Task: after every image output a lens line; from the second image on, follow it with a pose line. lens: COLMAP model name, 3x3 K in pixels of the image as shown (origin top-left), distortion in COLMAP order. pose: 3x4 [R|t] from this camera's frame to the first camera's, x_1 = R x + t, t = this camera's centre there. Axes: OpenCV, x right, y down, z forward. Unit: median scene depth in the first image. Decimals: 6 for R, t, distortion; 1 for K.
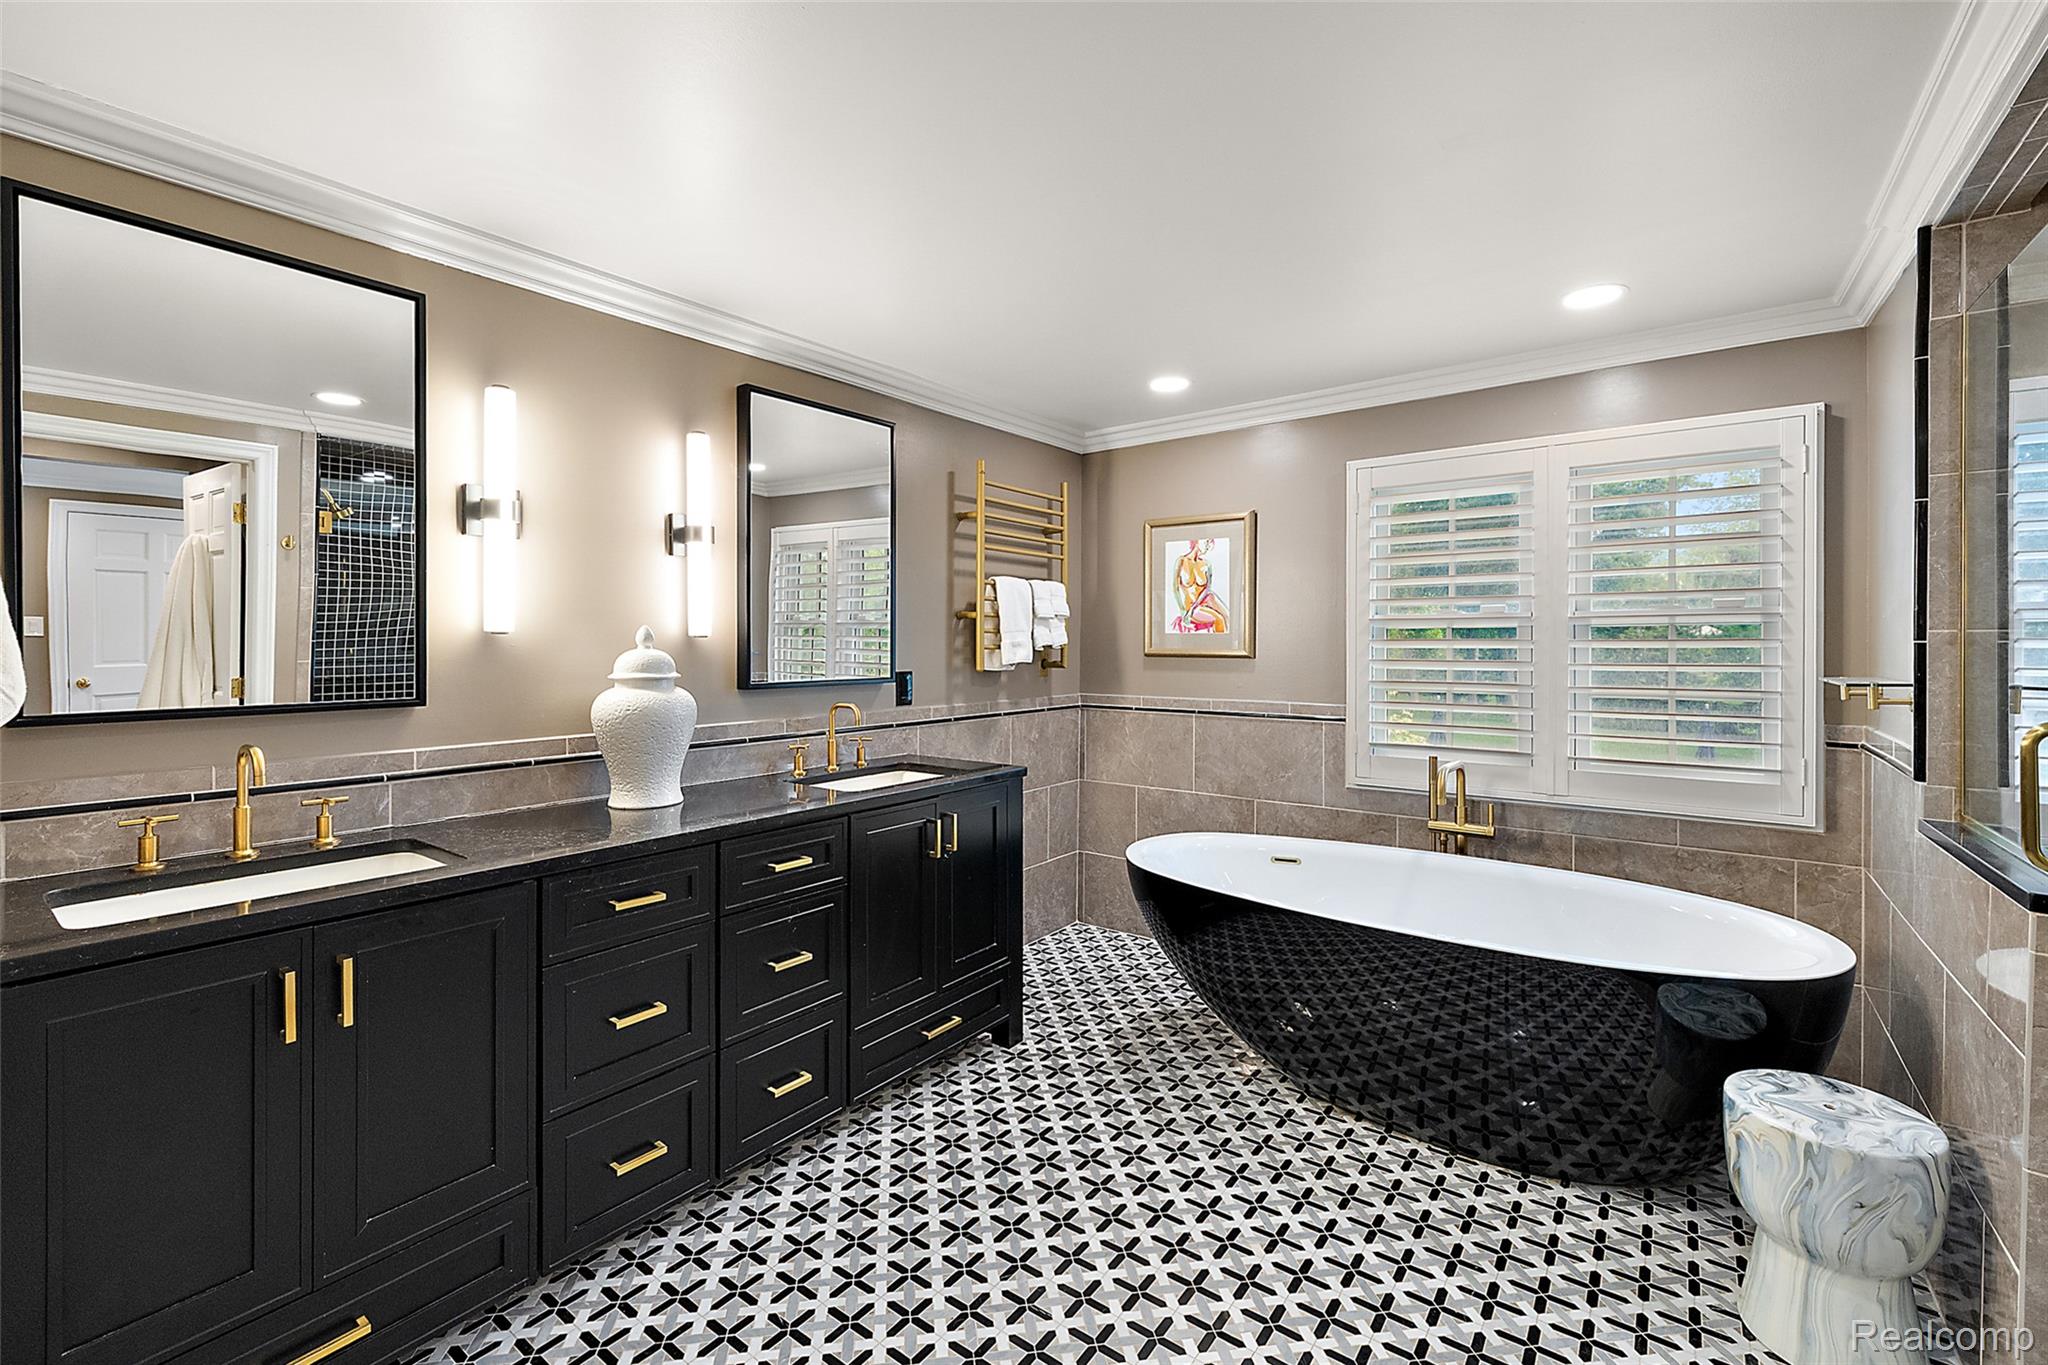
lens RADIAL K [[887.3, 0, 1022.6], [0, 887.3, 661.2], [0, 0, 1]] dist [0.002398, 0.001173]
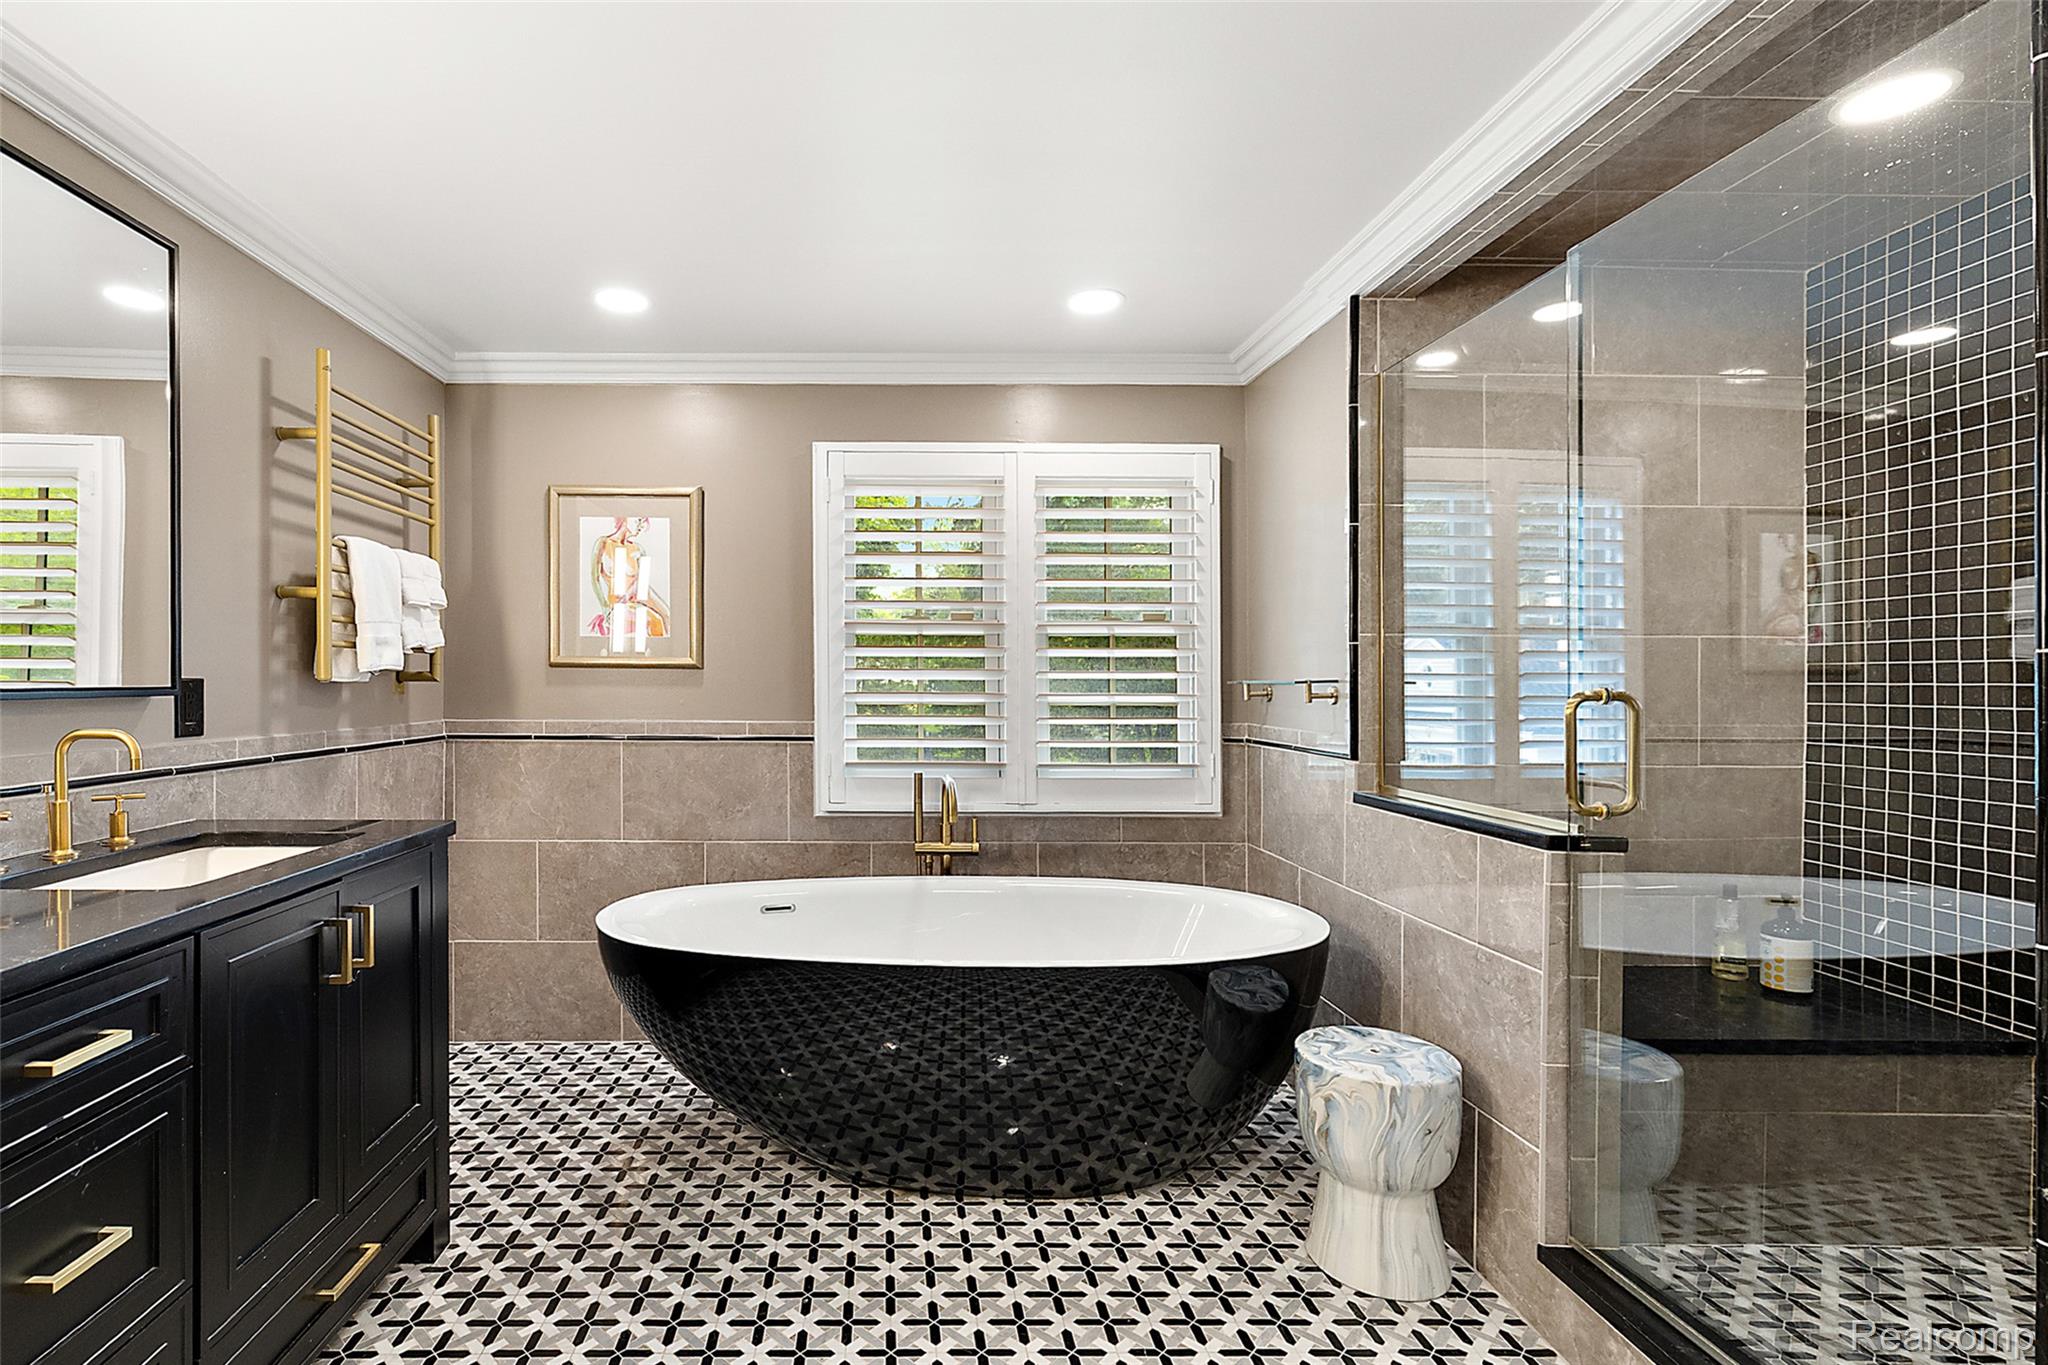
lens RADIAL K [[995.6, 0, 1024.2], [0, 995.6, 682.6], [0, 0, 1]] dist [0.001640, 0.001441]
pose [[0.787247, -0.005257, 0.616616, -0.093903], [0.007271, 0.999973, -0.000757, 0.016413], [-0.616595, 0.005079, 0.787264, 0.129382]]
